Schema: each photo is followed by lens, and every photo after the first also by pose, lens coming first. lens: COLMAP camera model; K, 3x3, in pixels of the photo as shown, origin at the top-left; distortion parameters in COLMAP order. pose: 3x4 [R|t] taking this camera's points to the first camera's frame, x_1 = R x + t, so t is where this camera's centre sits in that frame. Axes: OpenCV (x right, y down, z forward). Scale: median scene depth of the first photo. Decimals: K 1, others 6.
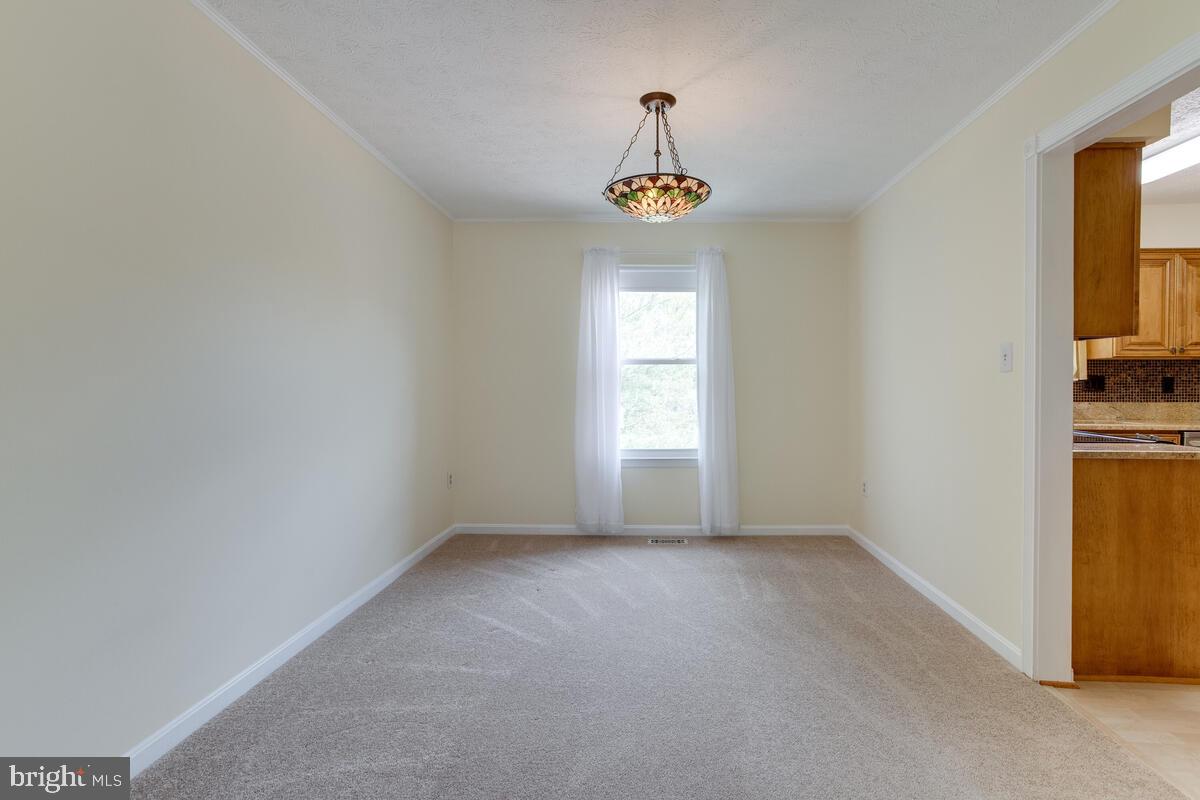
lens RADIAL K [[581.3, 0, 600.2], [0, 581.3, 393.0], [0, 0, 1]] dist [0.000757, 0.000614]
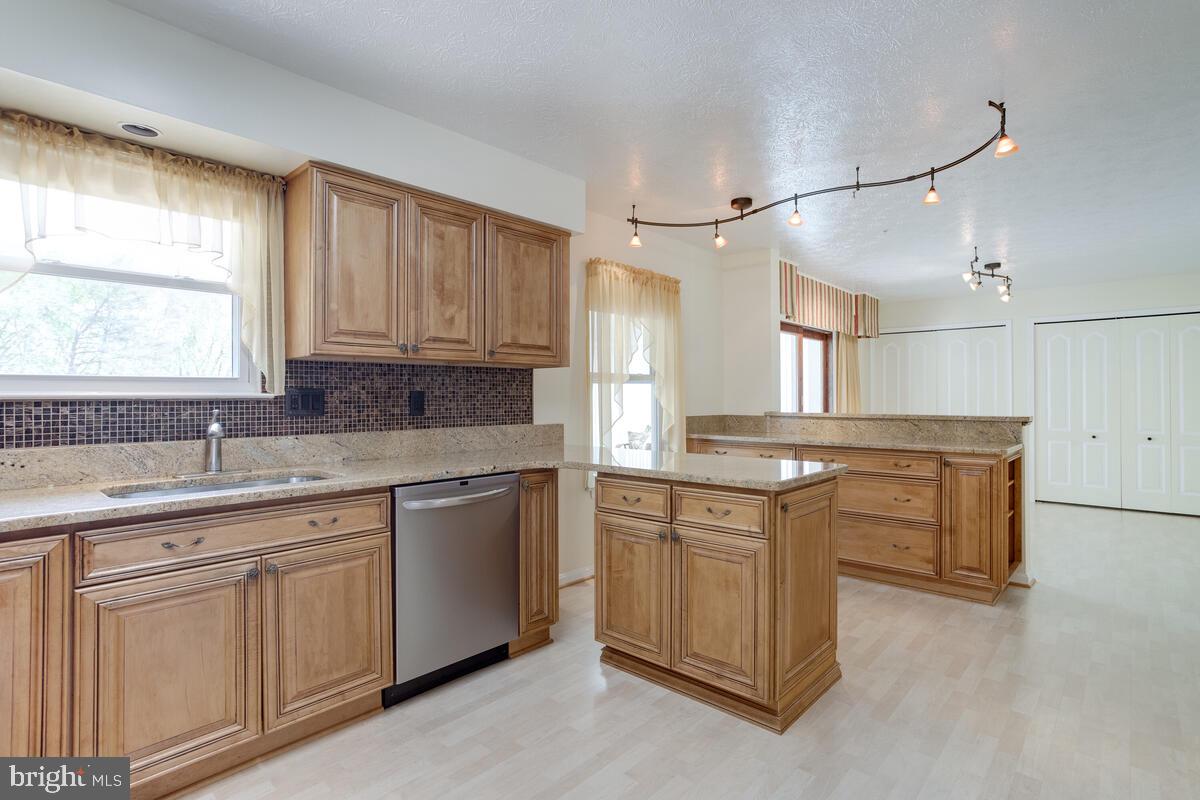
lens RADIAL K [[581.3, 0, 600.2], [0, 581.3, 393.0], [0, 0, 1]] dist [0.000757, 0.000614]
pose [[0.645273, -0.000974, 0.763951, 0.606241], [0.019008, 0.999710, -0.014780, -0.011462], [-0.763715, 0.024059, 0.645105, 0.416155]]
